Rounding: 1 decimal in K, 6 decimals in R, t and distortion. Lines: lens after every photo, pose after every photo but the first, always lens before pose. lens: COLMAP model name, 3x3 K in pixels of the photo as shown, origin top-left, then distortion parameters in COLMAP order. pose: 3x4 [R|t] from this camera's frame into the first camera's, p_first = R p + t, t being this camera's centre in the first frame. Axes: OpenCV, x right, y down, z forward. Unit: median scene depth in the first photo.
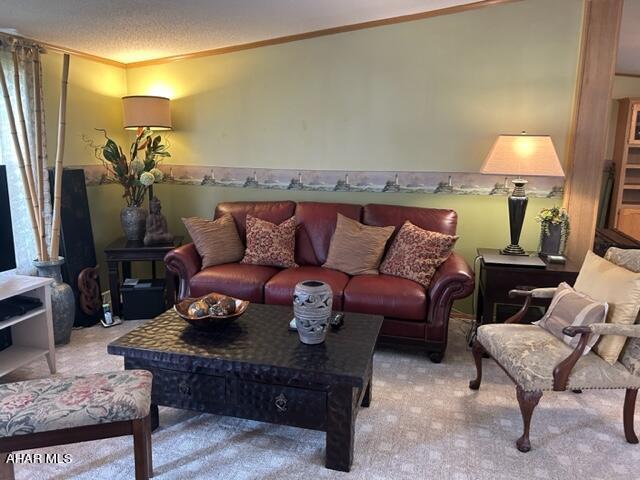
lens RADIAL K [[483.7, 0, 316.2], [0, 483.7, 243.2], [0, 0, 1]] dist [0.053399, -0.063024]
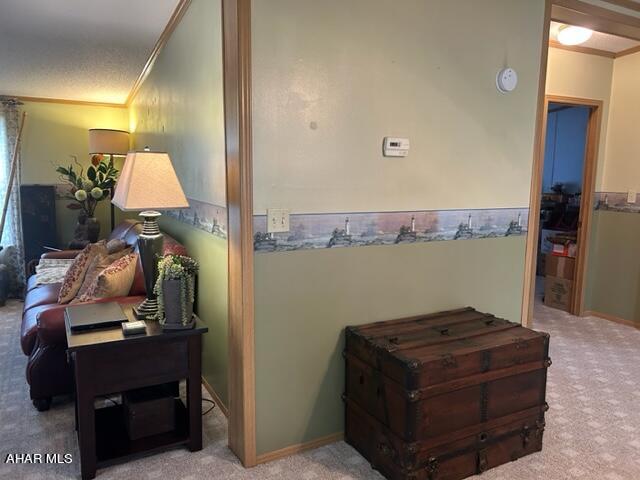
lens RADIAL K [[483.7, 0, 316.2], [0, 483.7, 243.2], [0, 0, 1]] dist [0.053399, -0.063024]
pose [[0.673609, 0.109786, -0.730889, 1.006891], [-0.155571, 0.987812, 0.005000, -0.115418], [0.722530, 0.110338, 0.682478, 0.623801]]
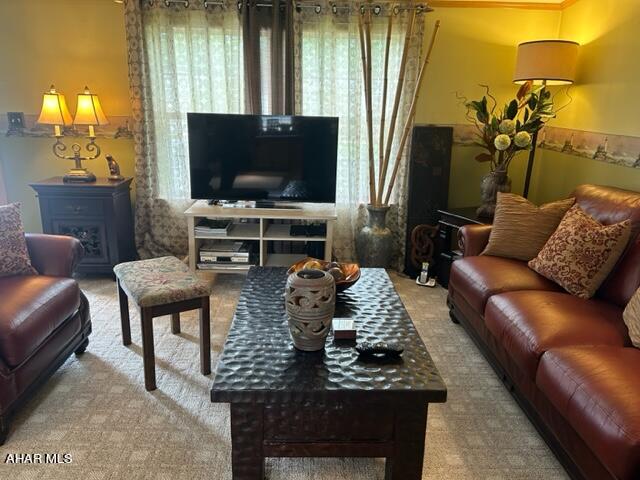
lens RADIAL K [[483.7, 0, 316.2], [0, 483.7, 243.2], [0, 0, 1]] dist [0.053399, -0.063024]
pose [[0.268532, 0.262948, -0.926687, 0.420117], [-0.207998, 0.955154, 0.210753, -0.077775], [0.940546, 0.136155, 0.311182, 0.465514]]
